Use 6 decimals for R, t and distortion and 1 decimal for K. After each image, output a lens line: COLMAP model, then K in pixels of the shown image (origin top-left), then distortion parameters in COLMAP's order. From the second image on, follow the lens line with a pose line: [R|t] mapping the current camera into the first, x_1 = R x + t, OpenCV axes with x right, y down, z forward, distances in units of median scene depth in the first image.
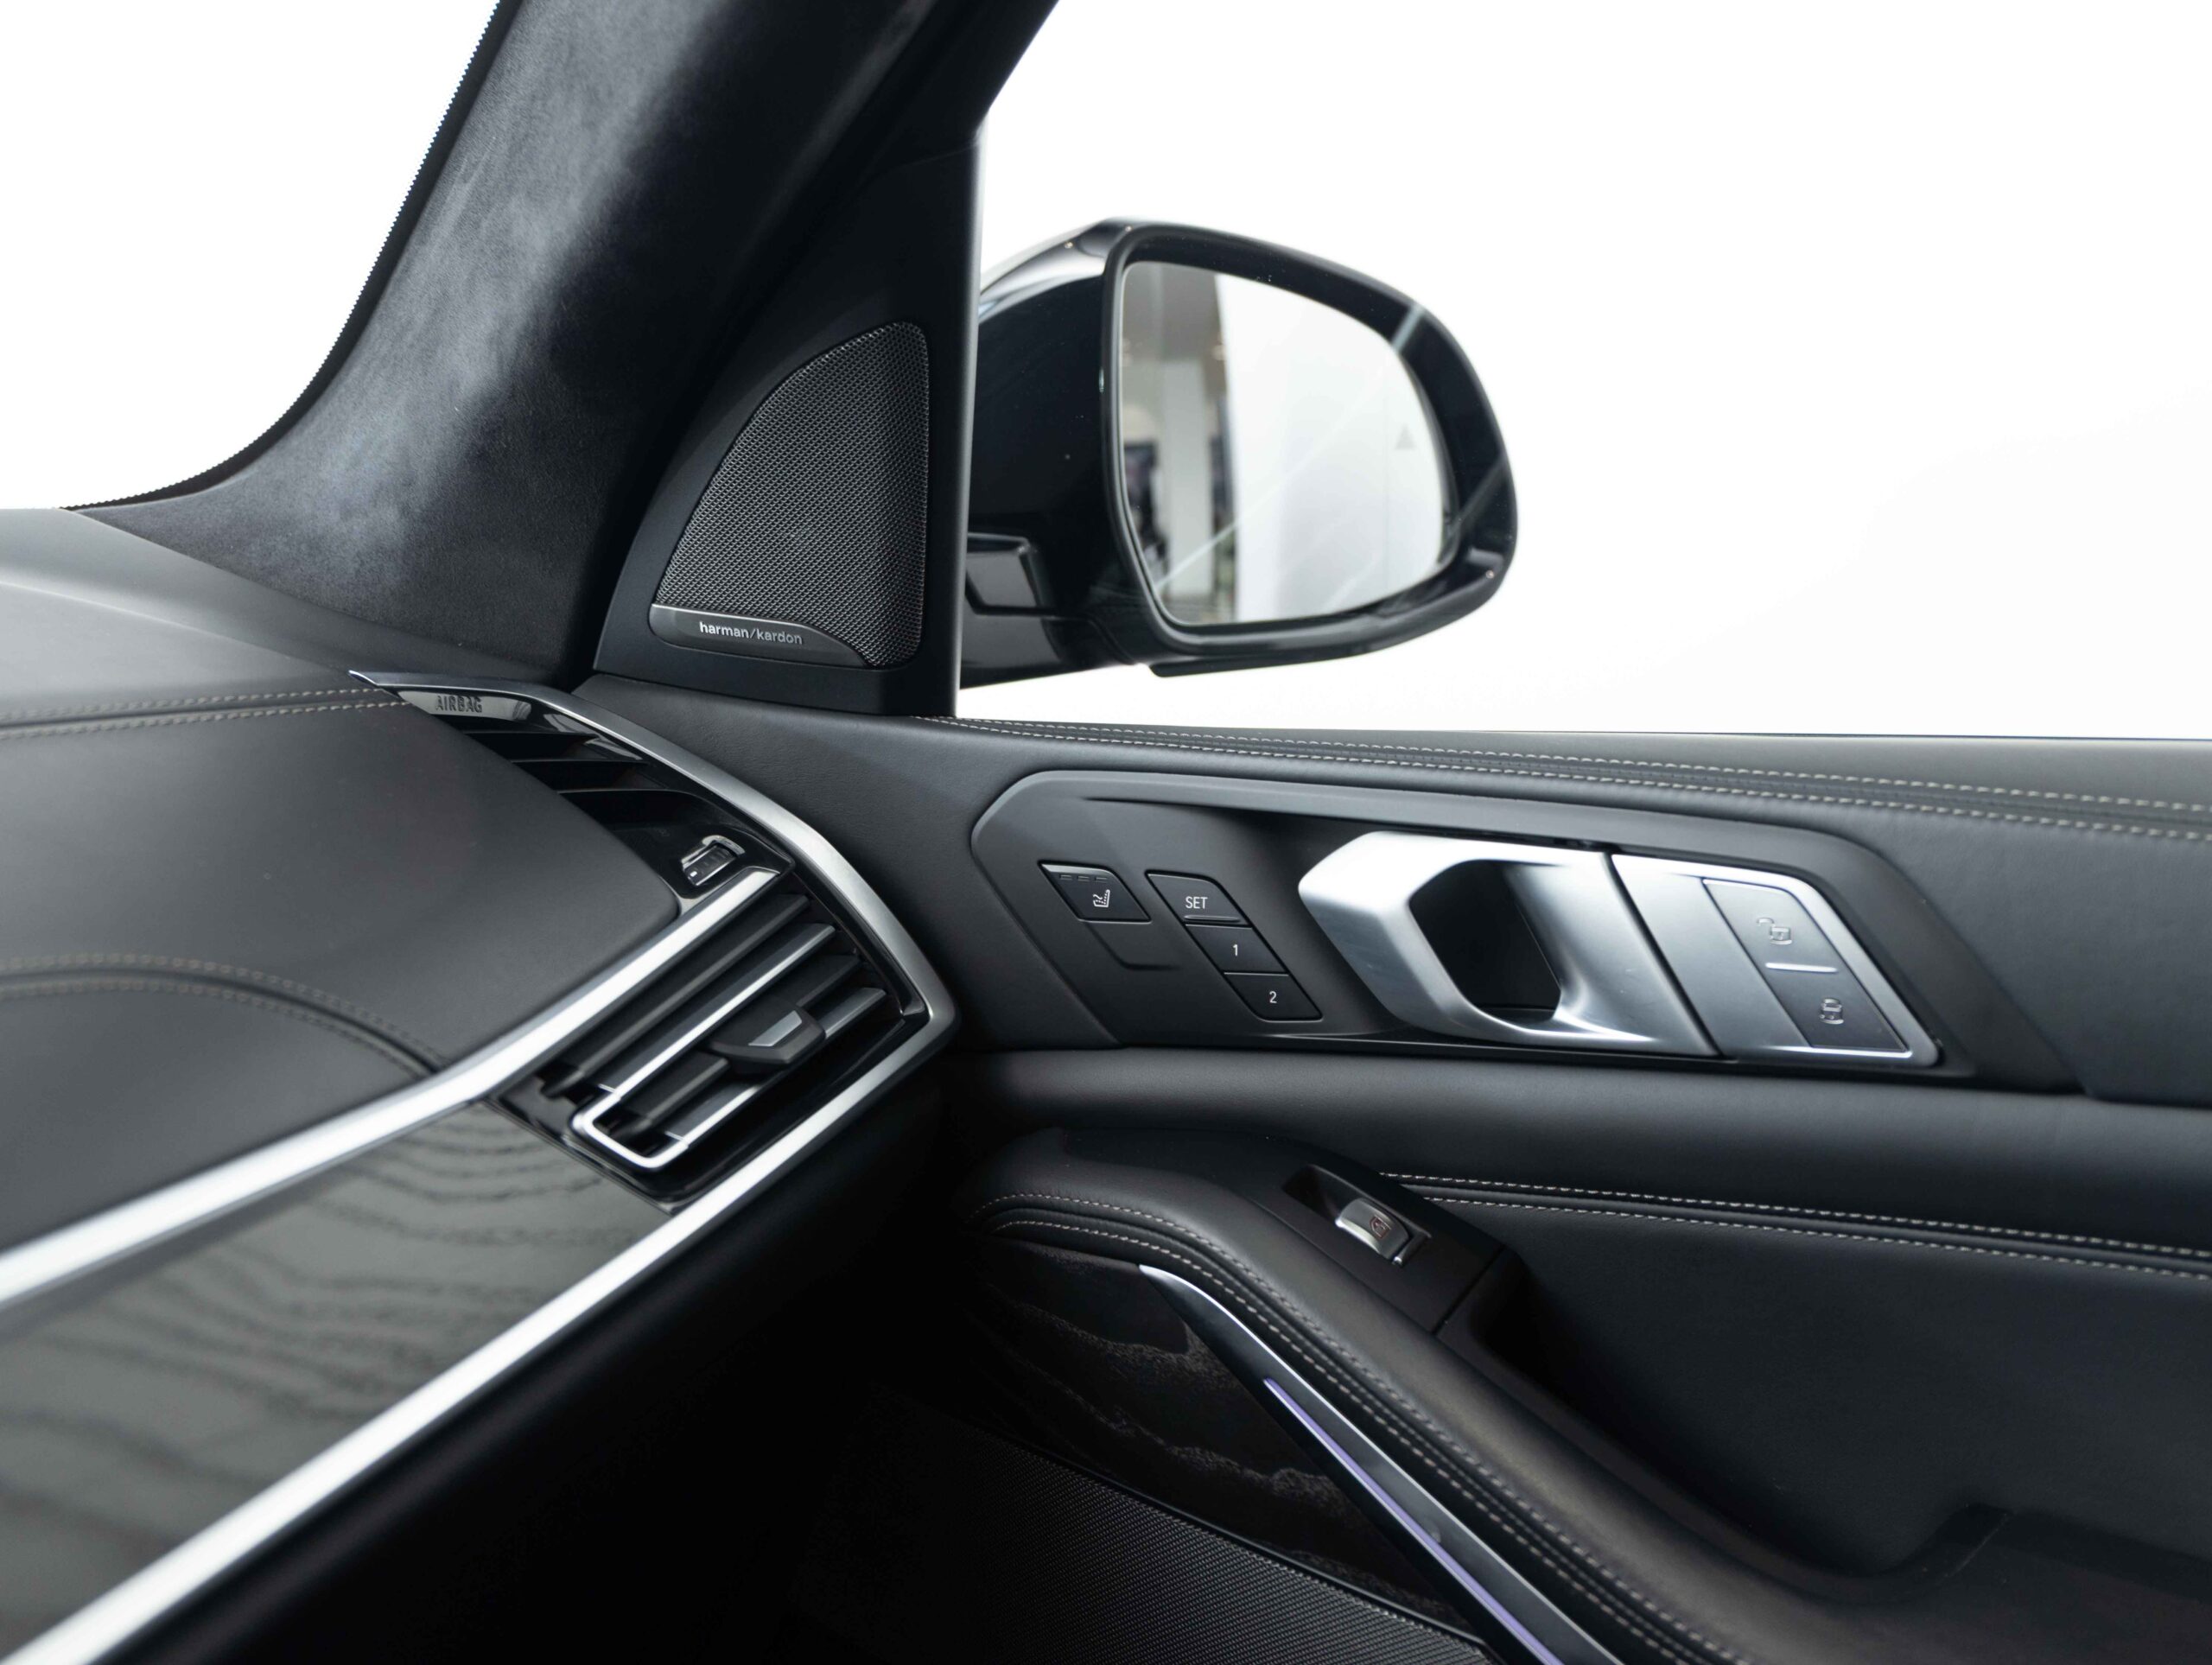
lens RADIAL K [[2067.7, 0, 1106.0], [0, 2067.7, 832.5], [0, 0, 1]] dist [-0.001392, 0.000487]
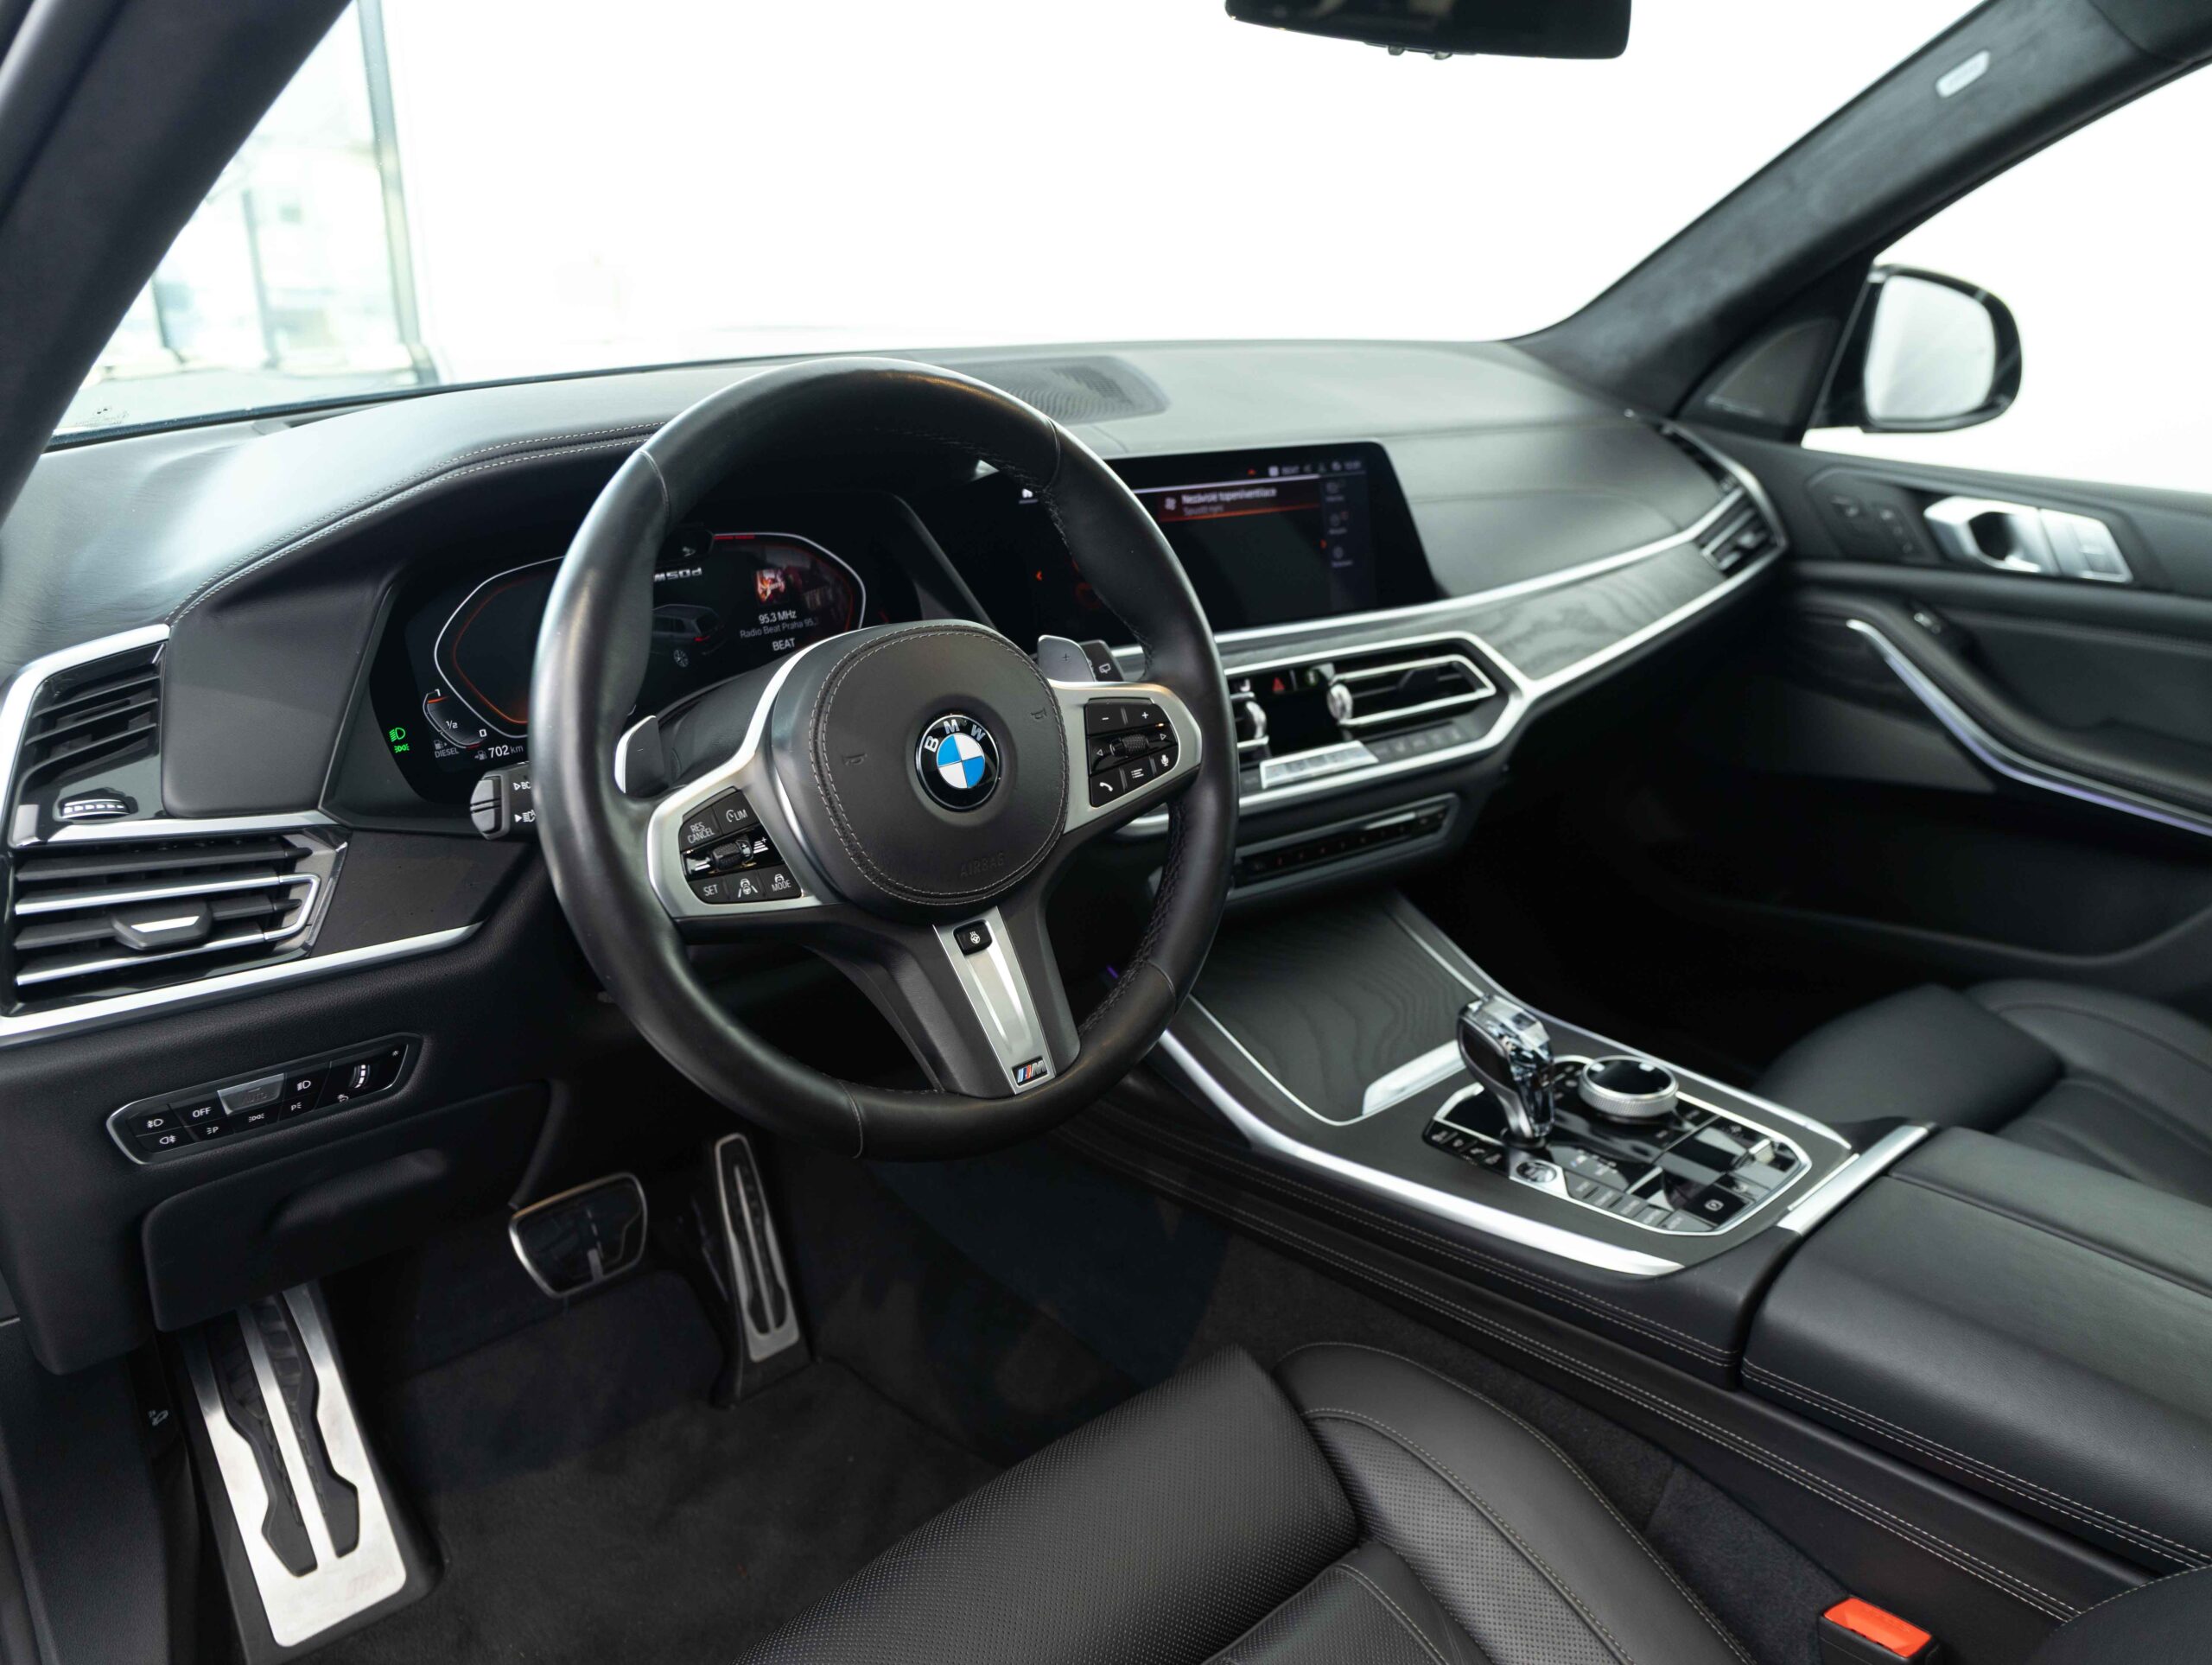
lens RADIAL K [[1590.9, 0, 1115.9], [0, 1590.9, 811.5], [0, 0, 1]] dist [0.025818, 0.004185]
pose [[0.959664, 0.165135, -0.227542, -0.472745], [-0.115653, 0.969549, 0.215866, 0.084099], [0.256260, -0.180843, 0.949540, -1.768106]]
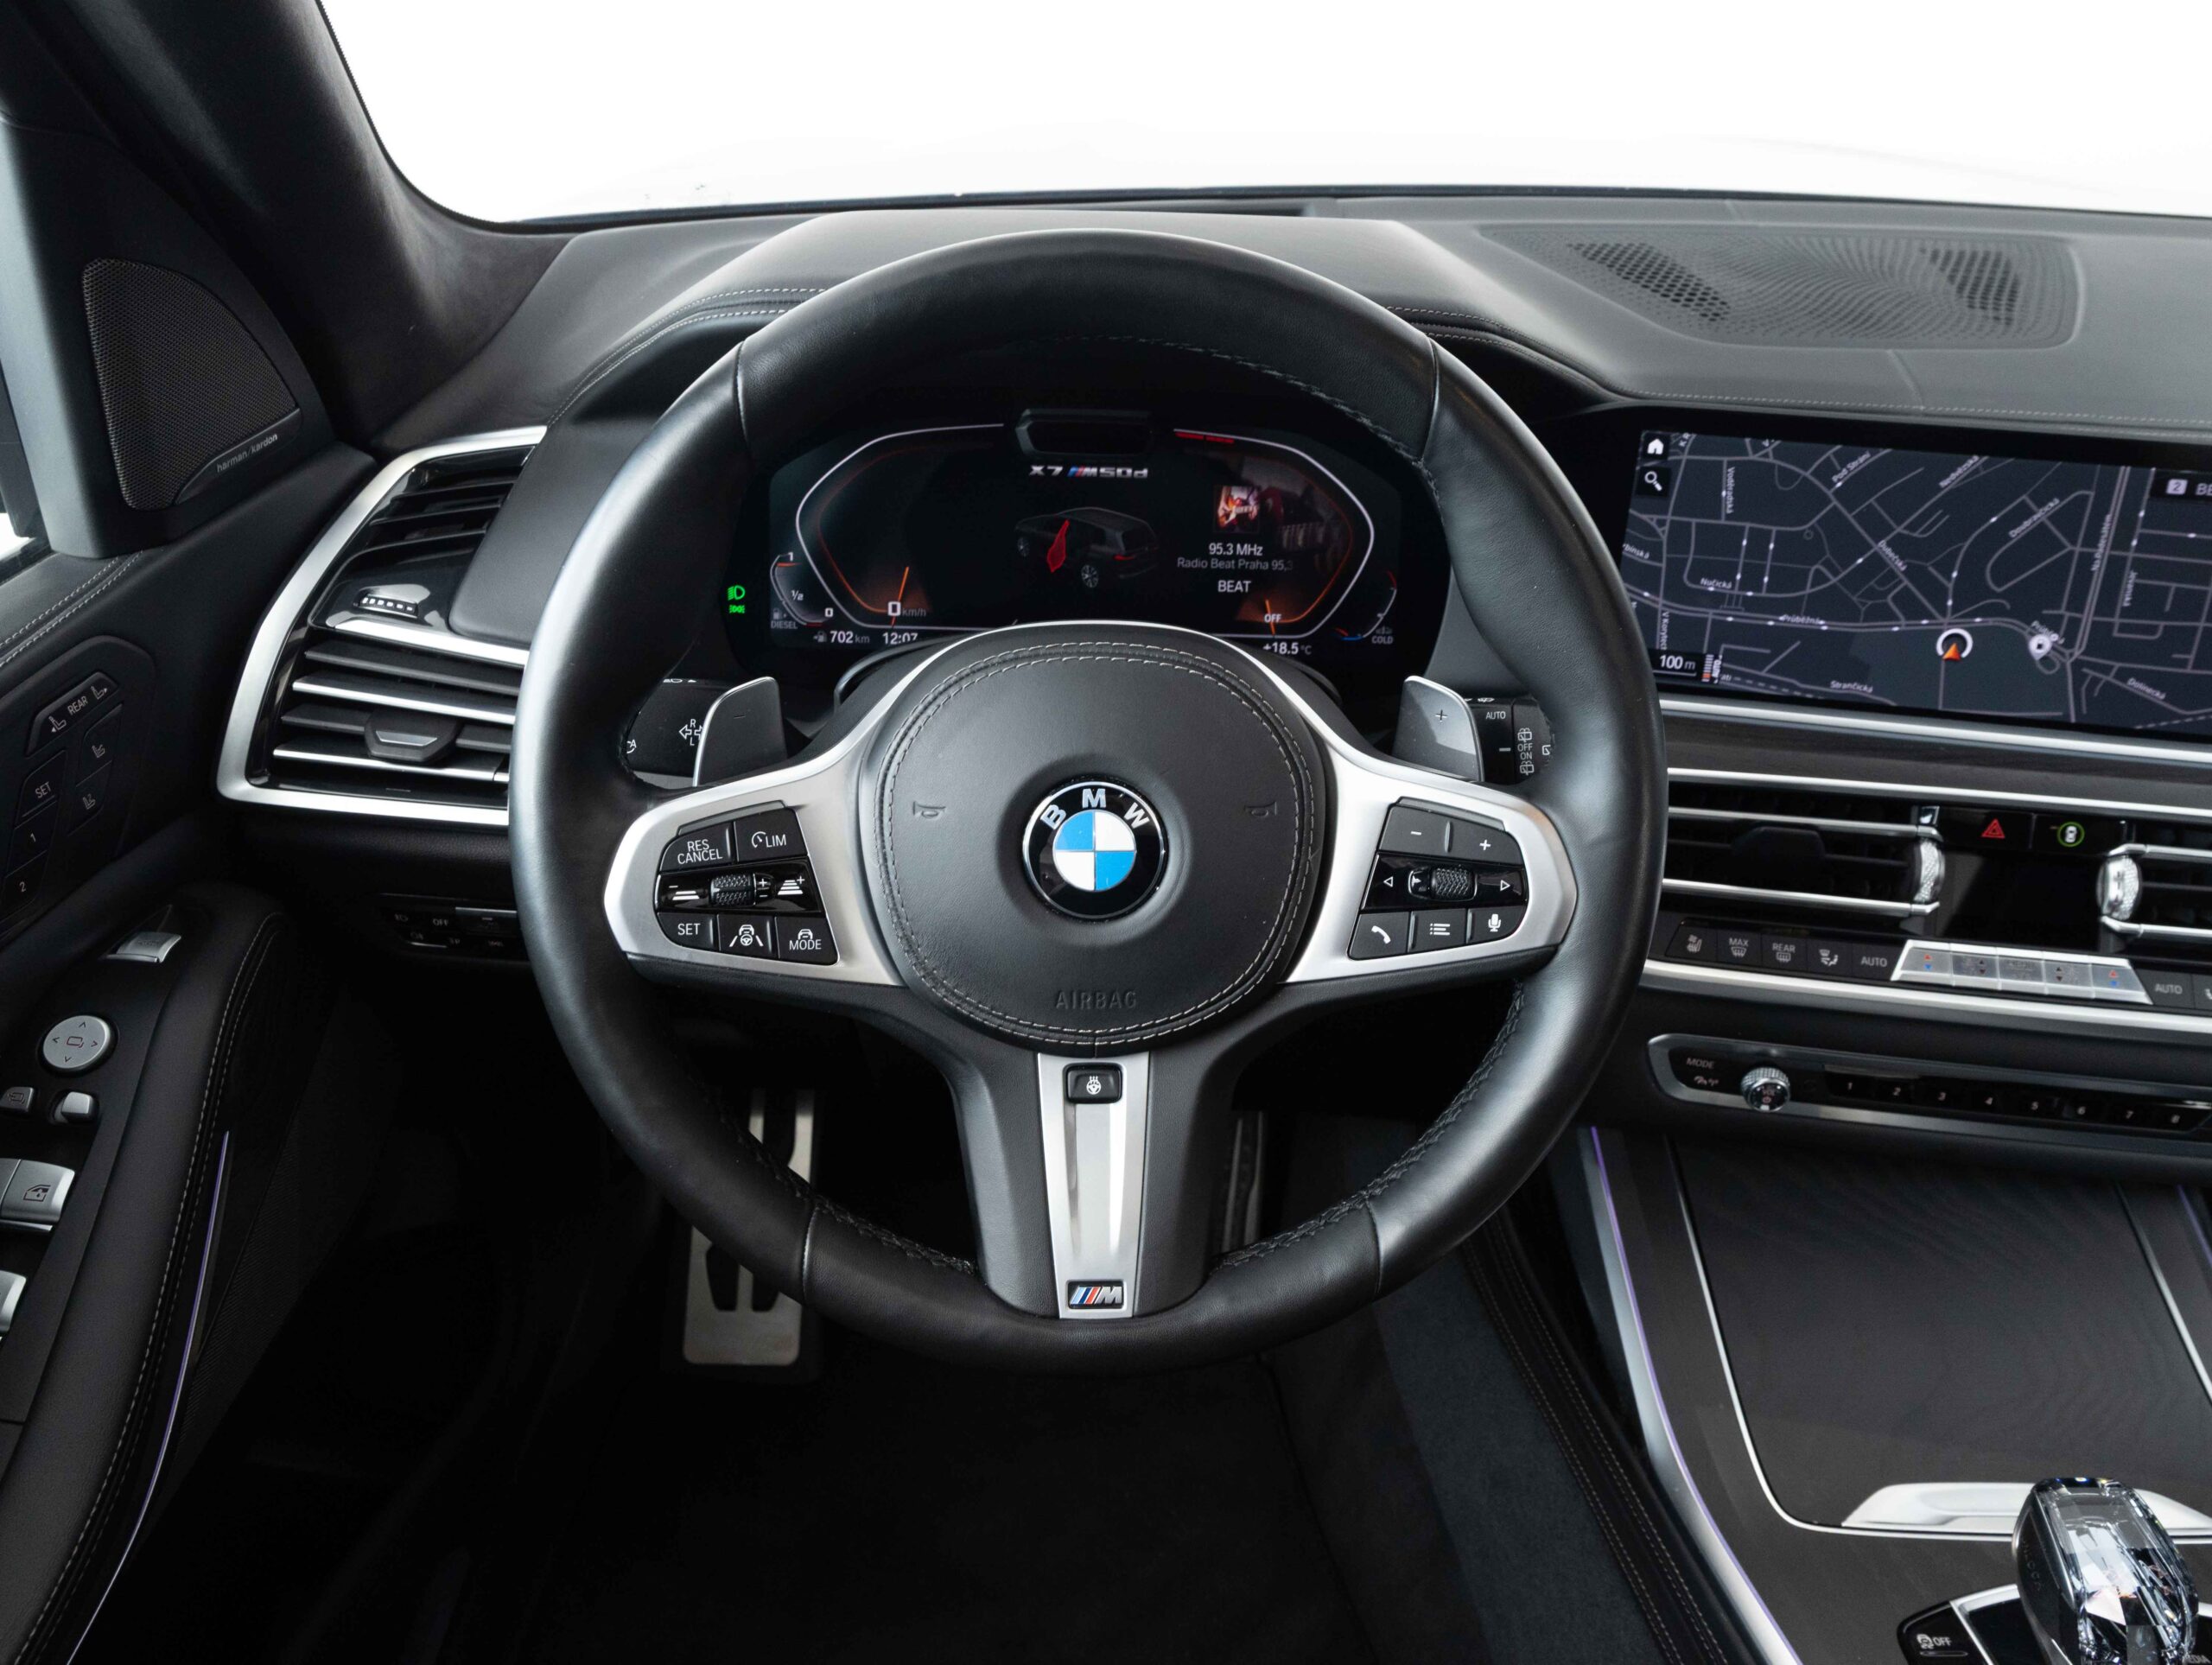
lens RADIAL K [[1590.9, 0, 1115.9], [0, 1590.9, 811.5], [0, 0, 1]] dist [0.025818, 0.004185]
pose [[0.553264, 0.468564, -0.688729, -0.305597], [-0.209688, 0.878514, 0.429236, -0.050281], [0.806182, -0.093063, 0.584302, -1.121773]]
